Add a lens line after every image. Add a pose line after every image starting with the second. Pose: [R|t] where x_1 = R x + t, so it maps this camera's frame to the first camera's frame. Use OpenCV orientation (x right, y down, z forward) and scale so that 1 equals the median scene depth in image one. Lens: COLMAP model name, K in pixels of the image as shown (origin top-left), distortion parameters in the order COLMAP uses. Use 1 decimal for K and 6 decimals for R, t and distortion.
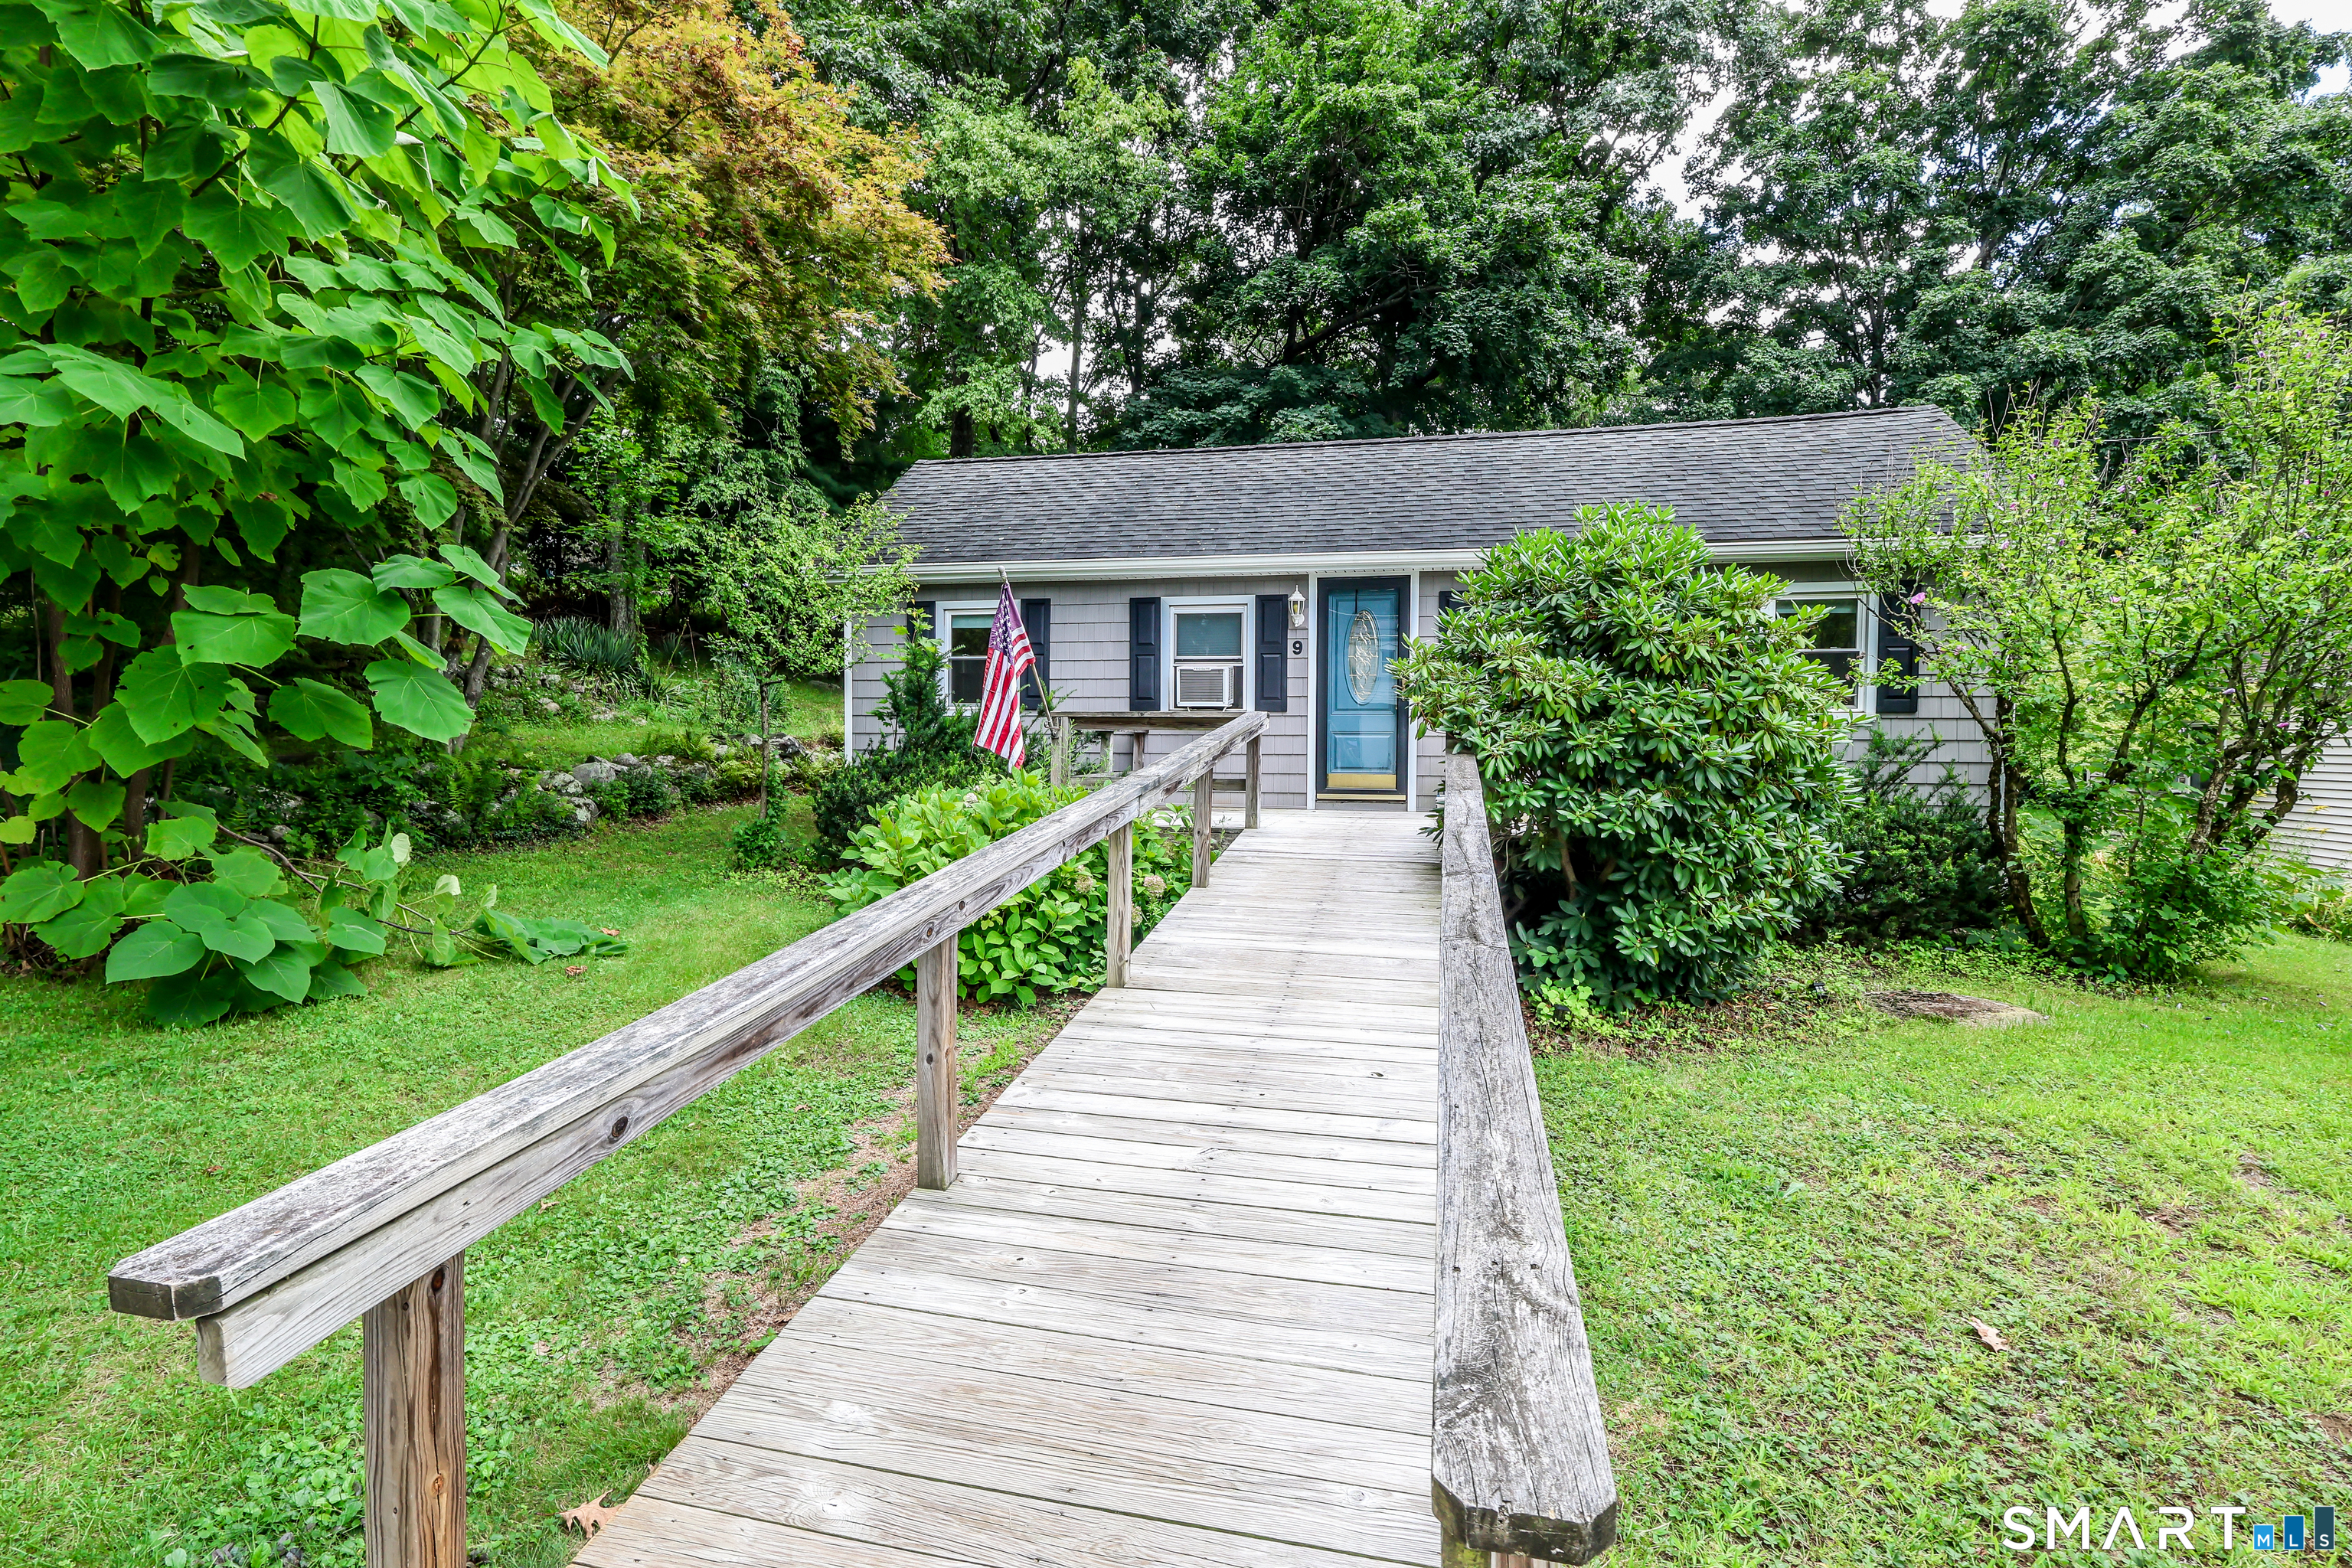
lens RADIAL K [[1085.0, 0, 1175.2], [0, 1085.0, 786.5], [0, 0, 1]] dist [-0.004001, 0.000870]
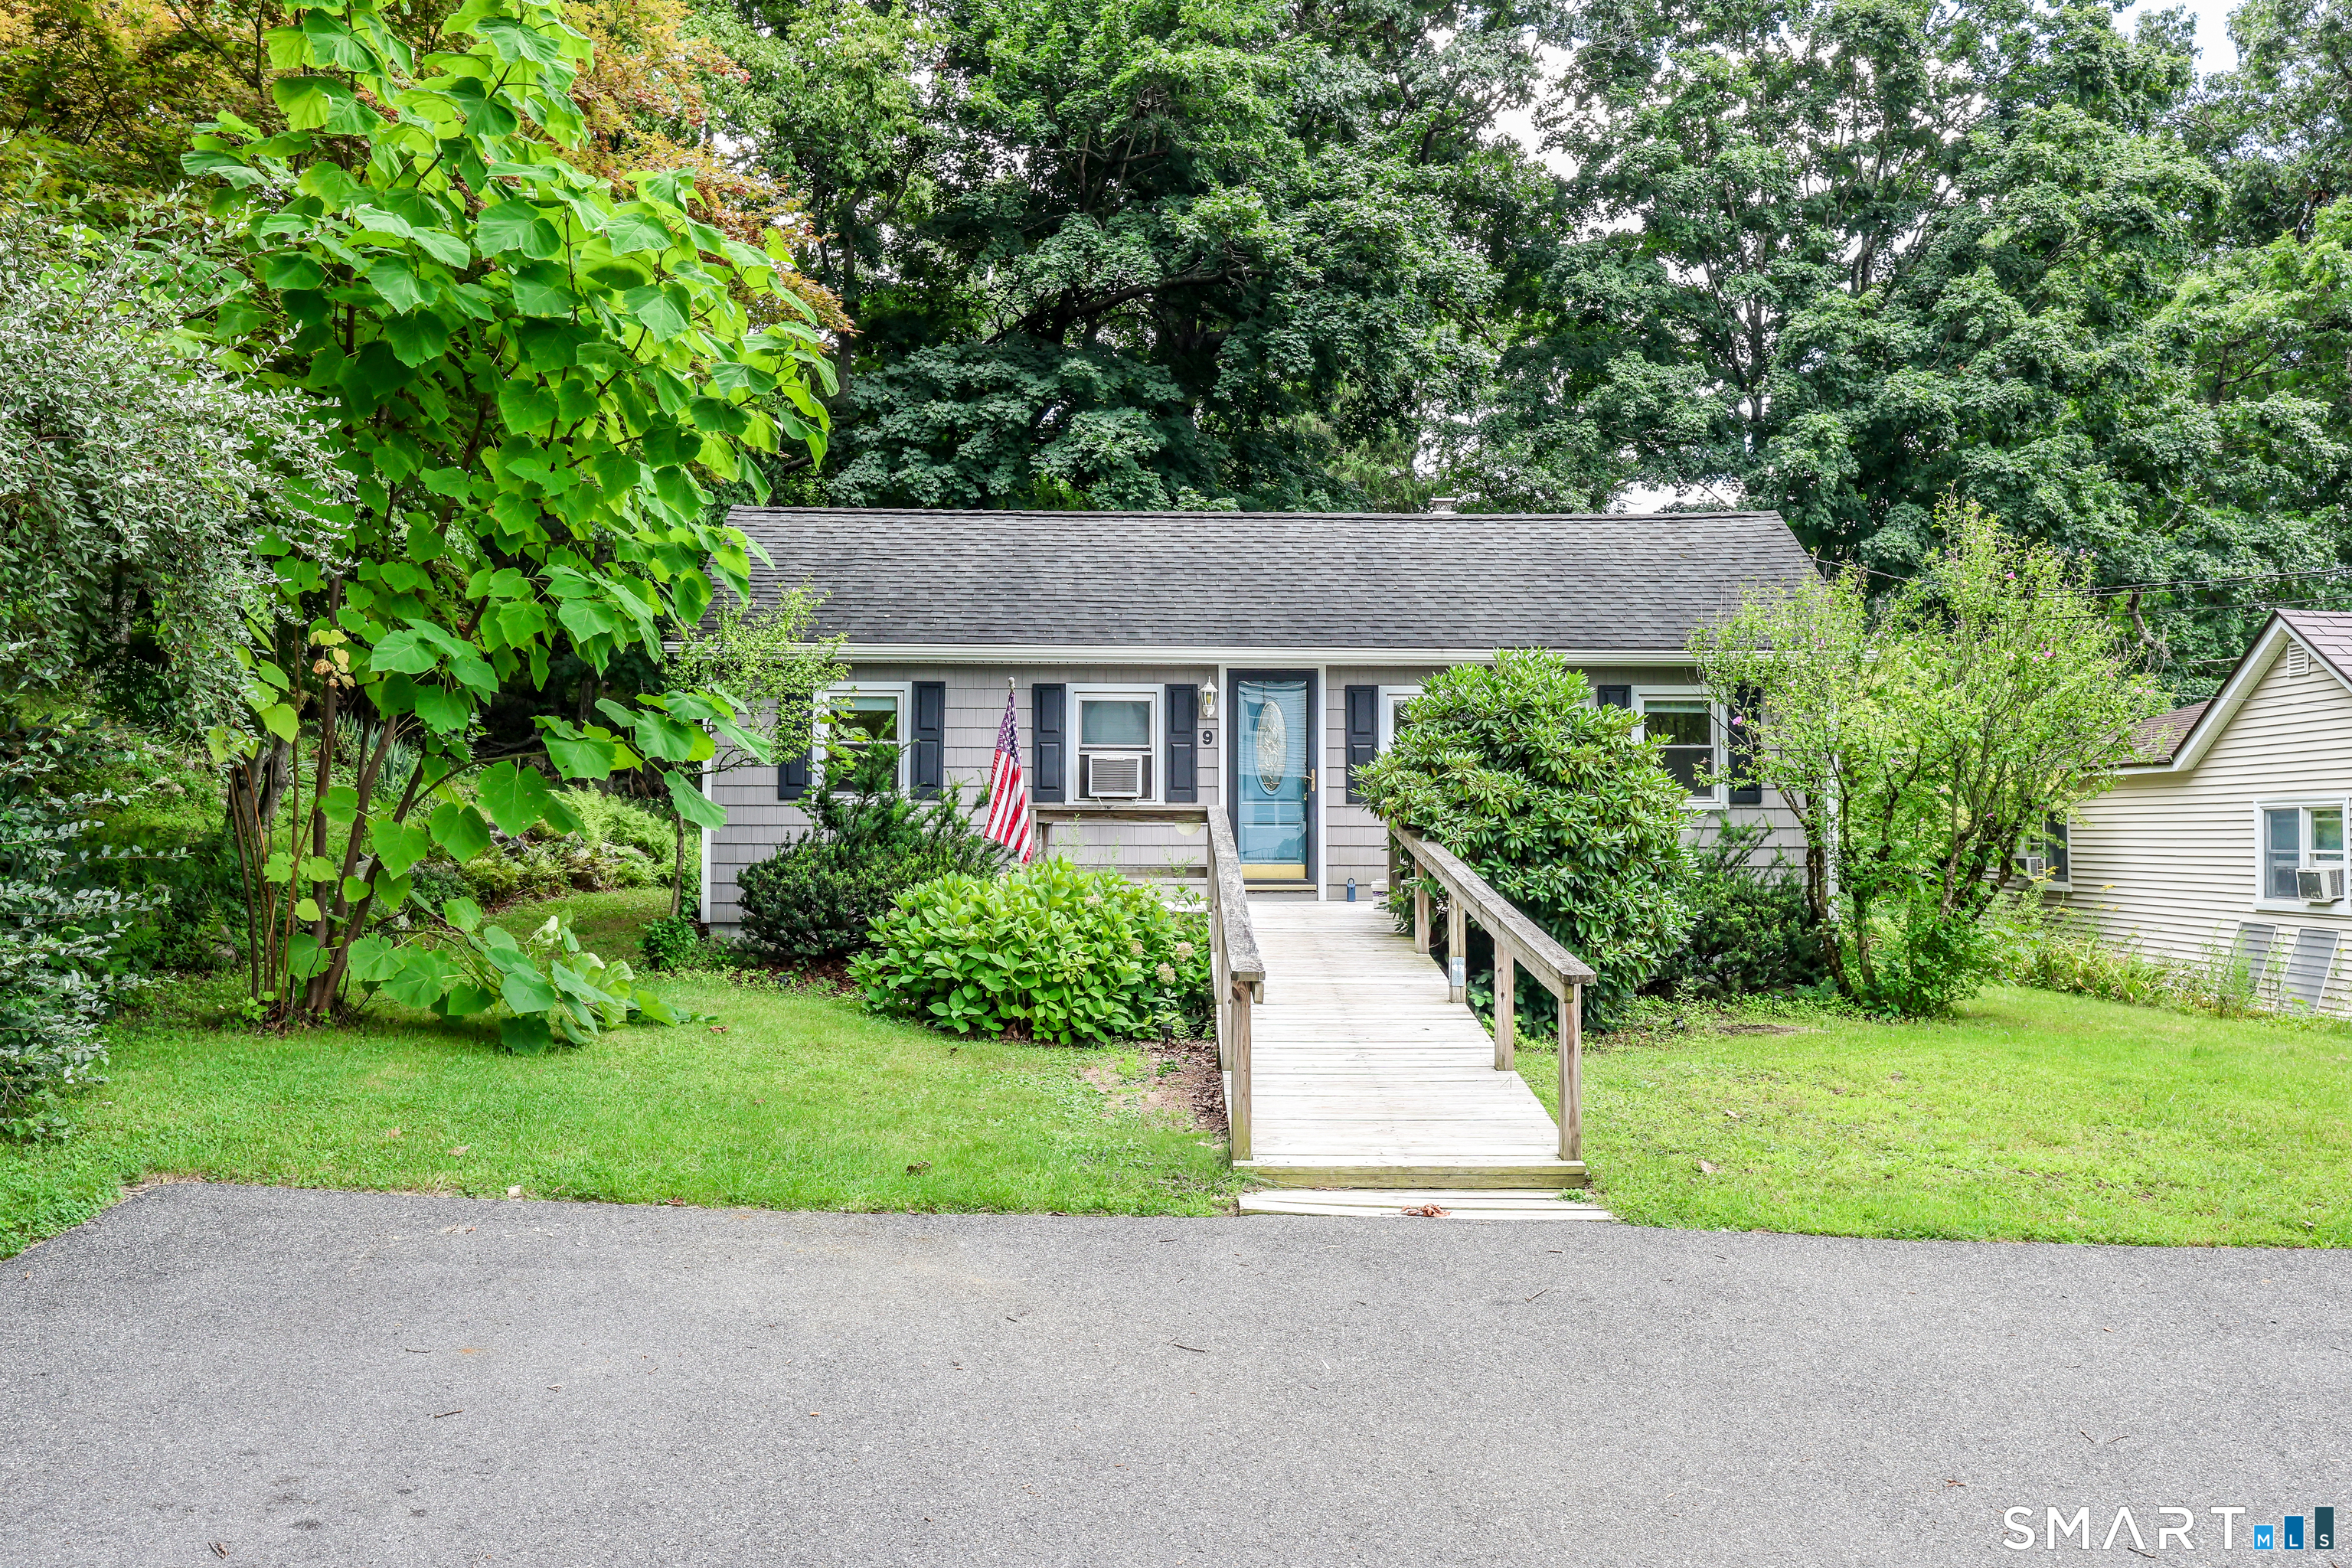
lens RADIAL K [[1945.7, 0, 1176.5], [0, 1945.7, 783.2], [0, 0, 1]] dist [0.017062, 0.009045]
pose [[0.967192, 0.000048, 0.254047, -0.465432], [0.016364, 0.997911, -0.062490, 0.031265], [-0.253519, 0.064597, 0.965171, -0.898147]]
